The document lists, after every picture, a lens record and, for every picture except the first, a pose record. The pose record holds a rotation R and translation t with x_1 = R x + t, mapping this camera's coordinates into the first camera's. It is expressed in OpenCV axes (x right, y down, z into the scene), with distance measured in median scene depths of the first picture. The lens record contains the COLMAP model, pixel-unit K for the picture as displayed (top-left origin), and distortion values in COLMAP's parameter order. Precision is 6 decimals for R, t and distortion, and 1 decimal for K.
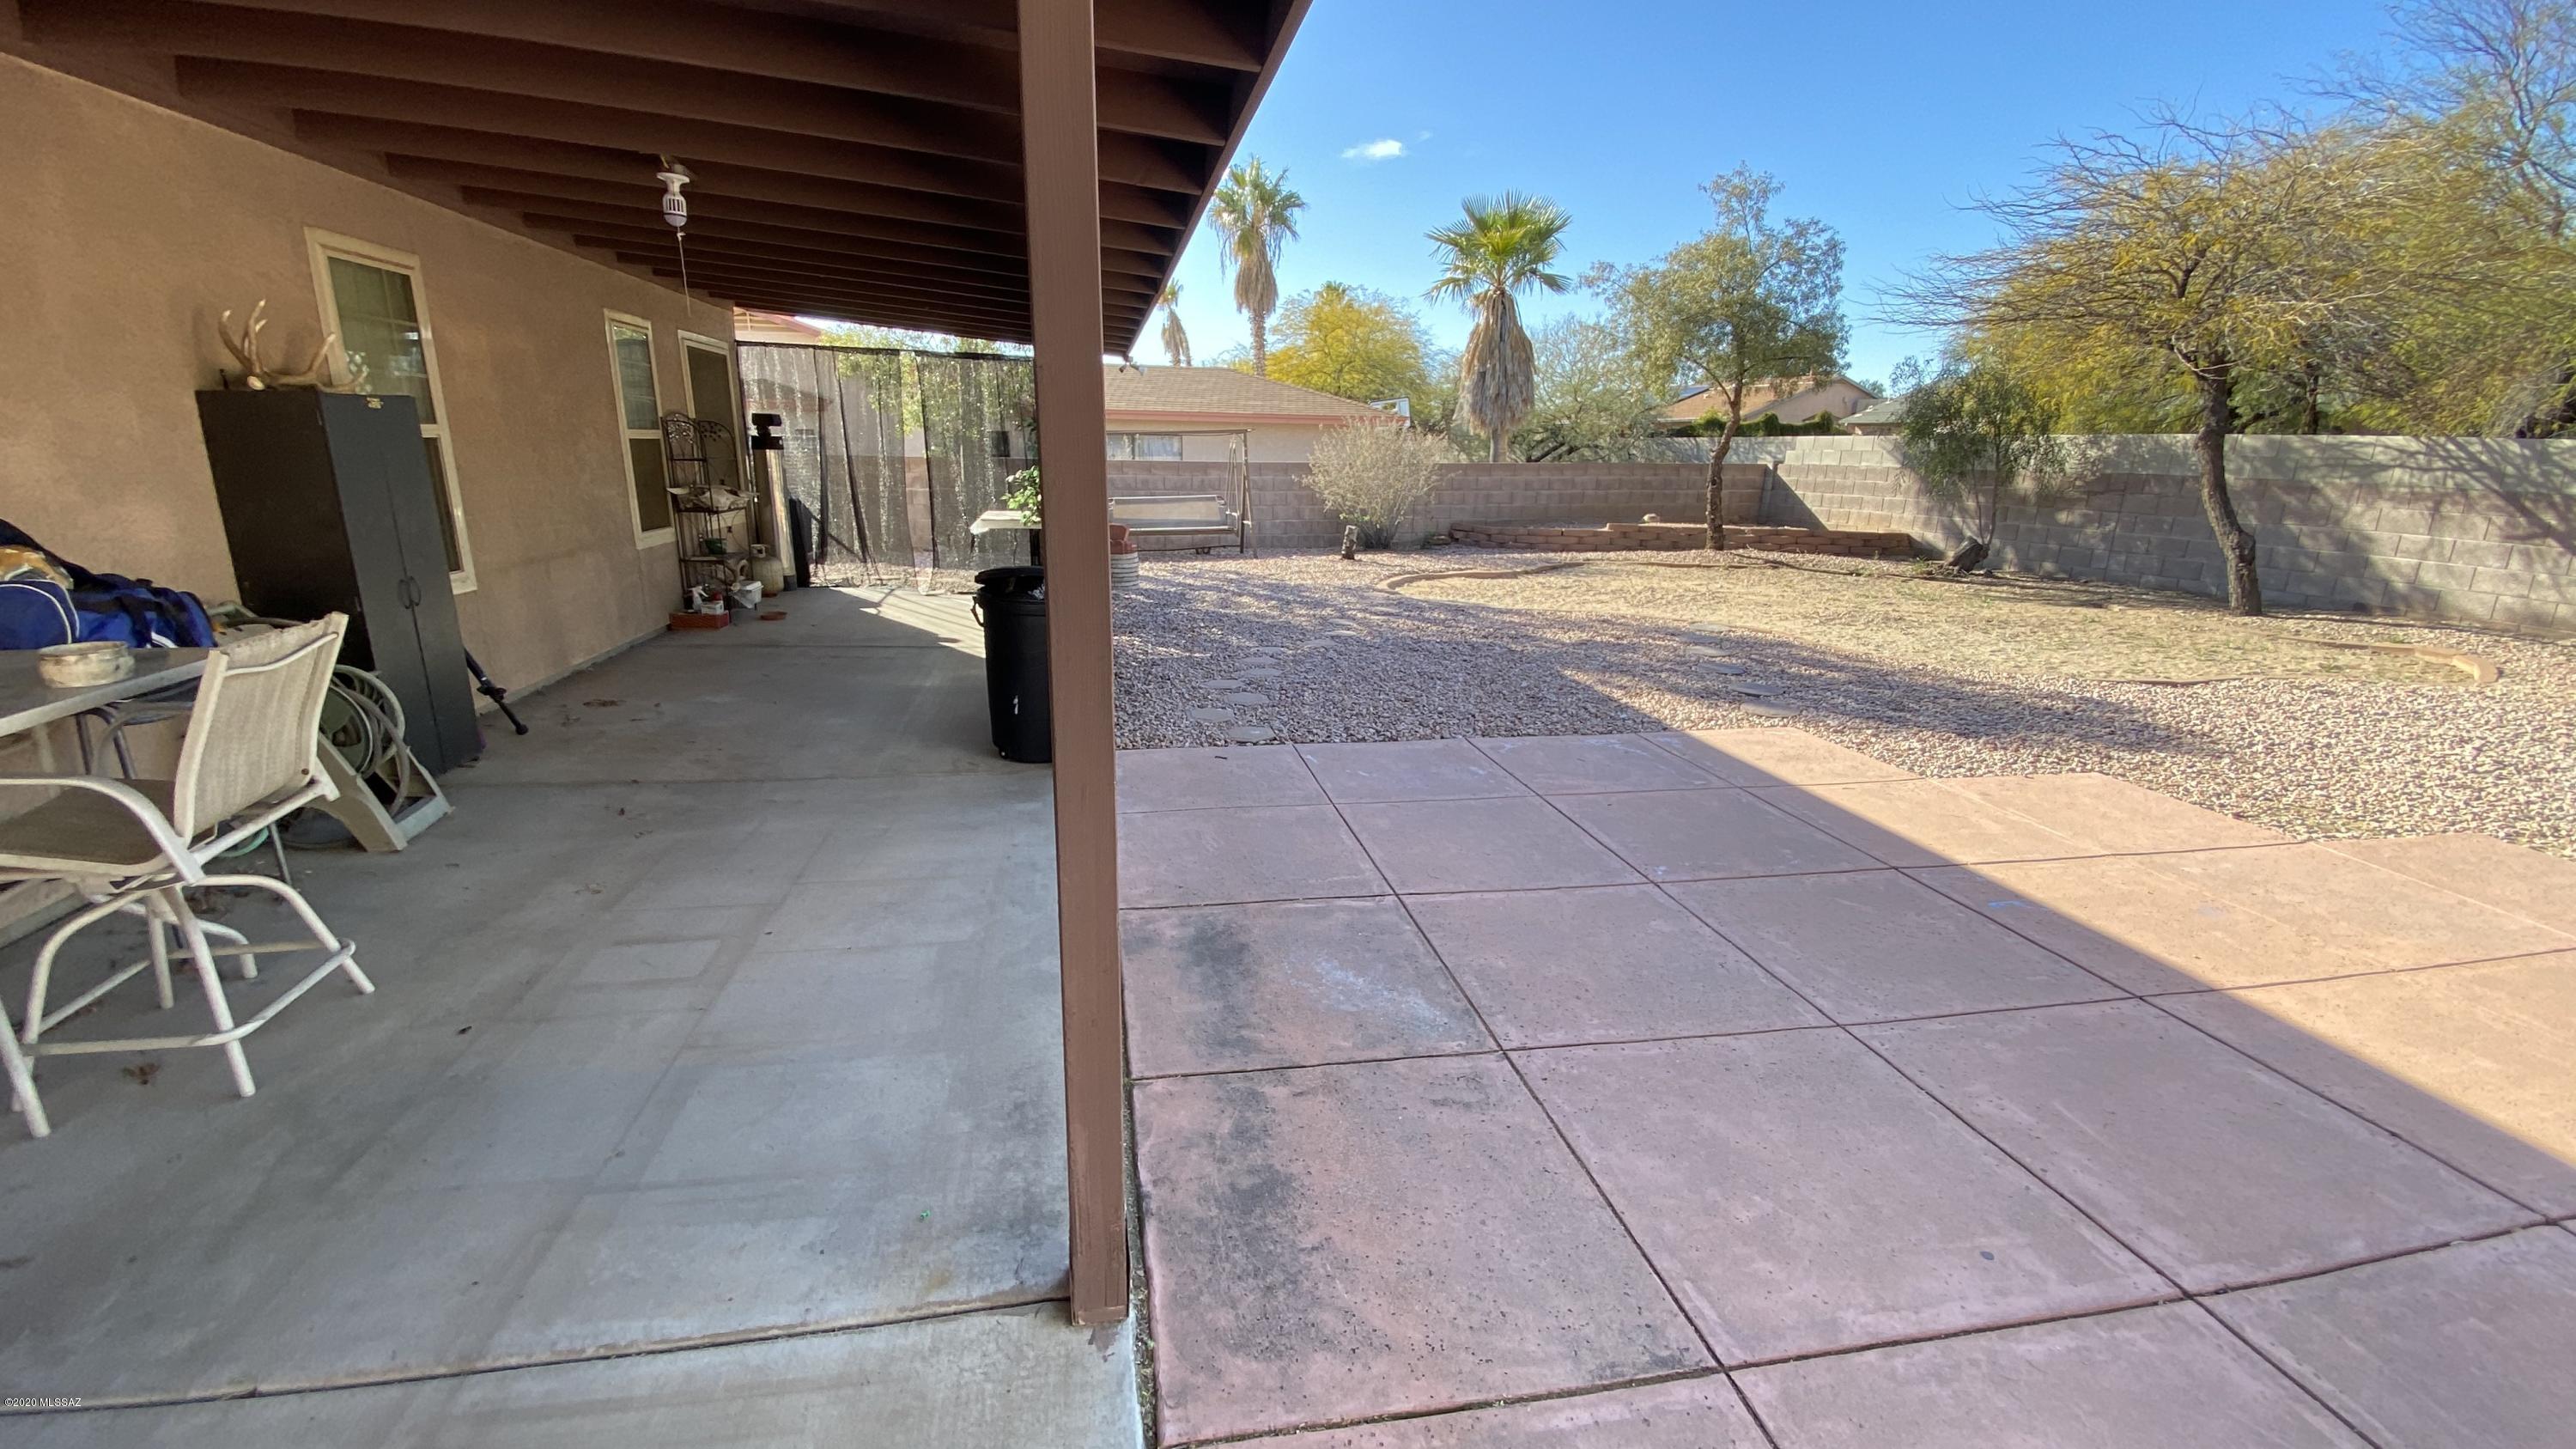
lens RADIAL K [[1064.0, 0, 1283.1], [0, 1064.0, 761.2], [0, 0, 1]] dist [0.044195, -0.033746]
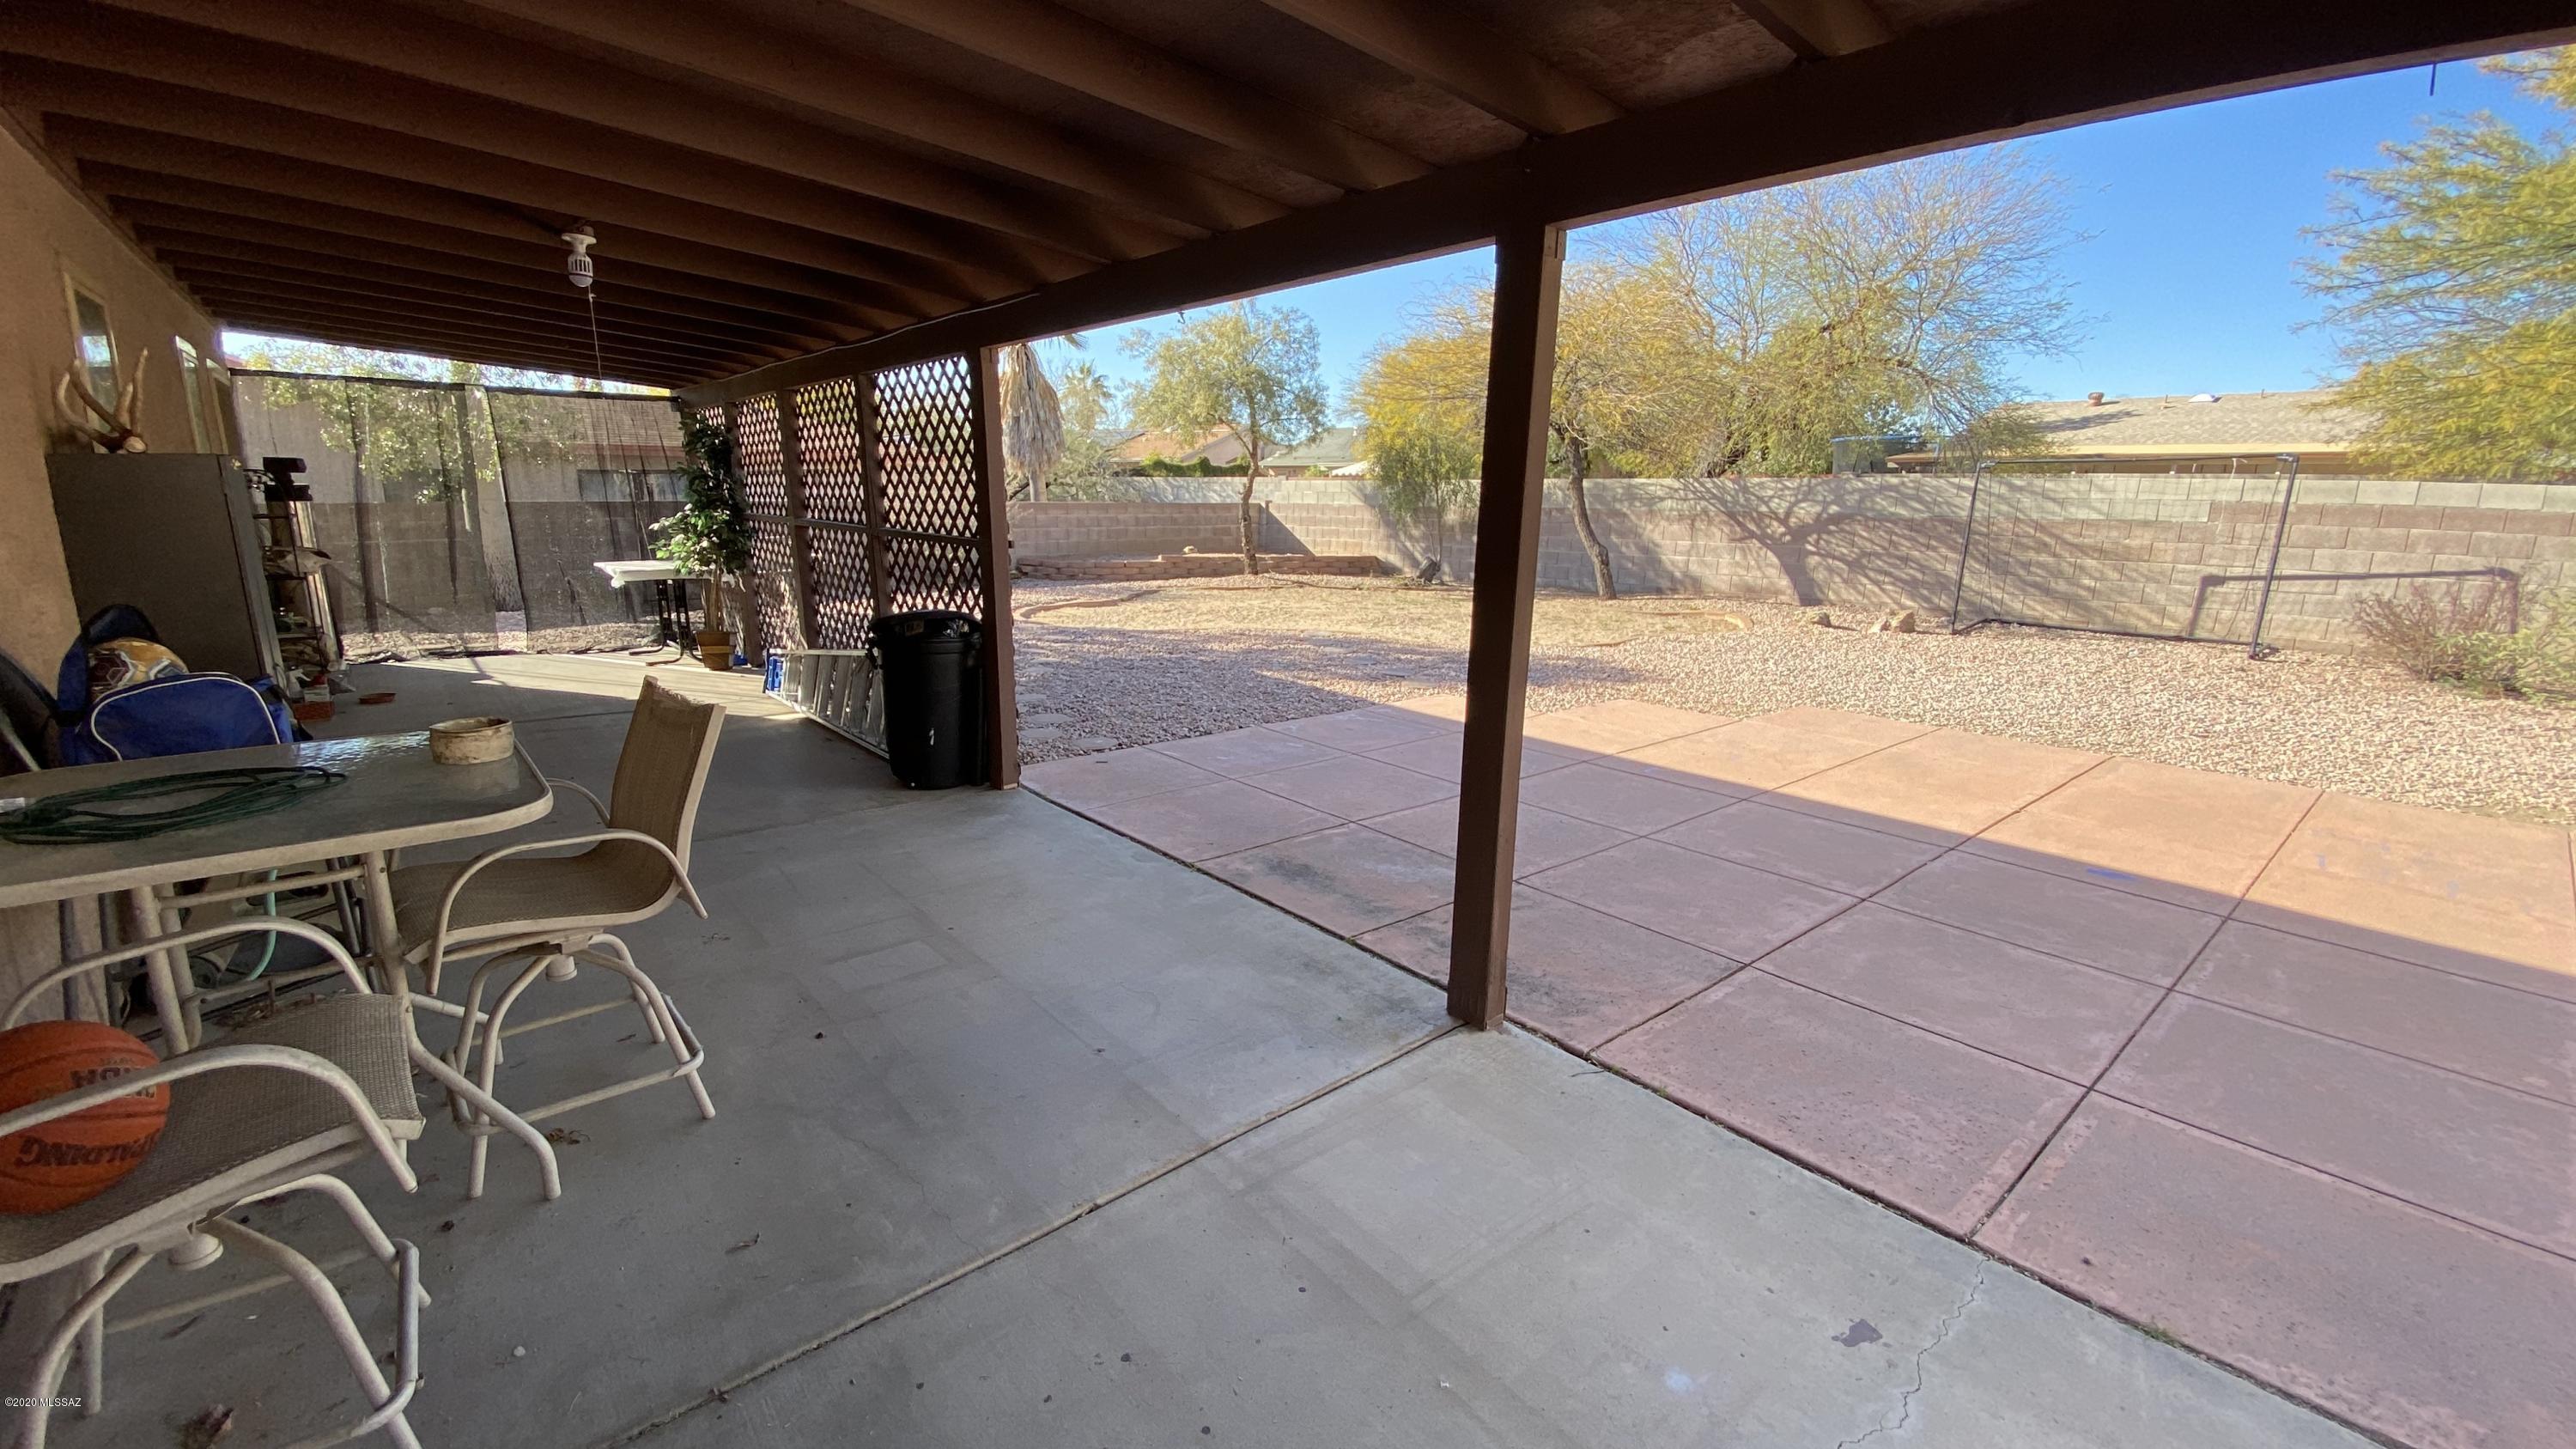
lens RADIAL K [[1042.3, 0, 1294.9], [0, 1042.3, 774.6], [0, 0, 1]] dist [0.091617, -0.070491]
pose [[0.861870, -0.138879, 0.487743, -0.242629], [0.145540, 0.989050, 0.024442, 0.007183], [-0.485797, 0.049920, 0.872645, -0.066859]]
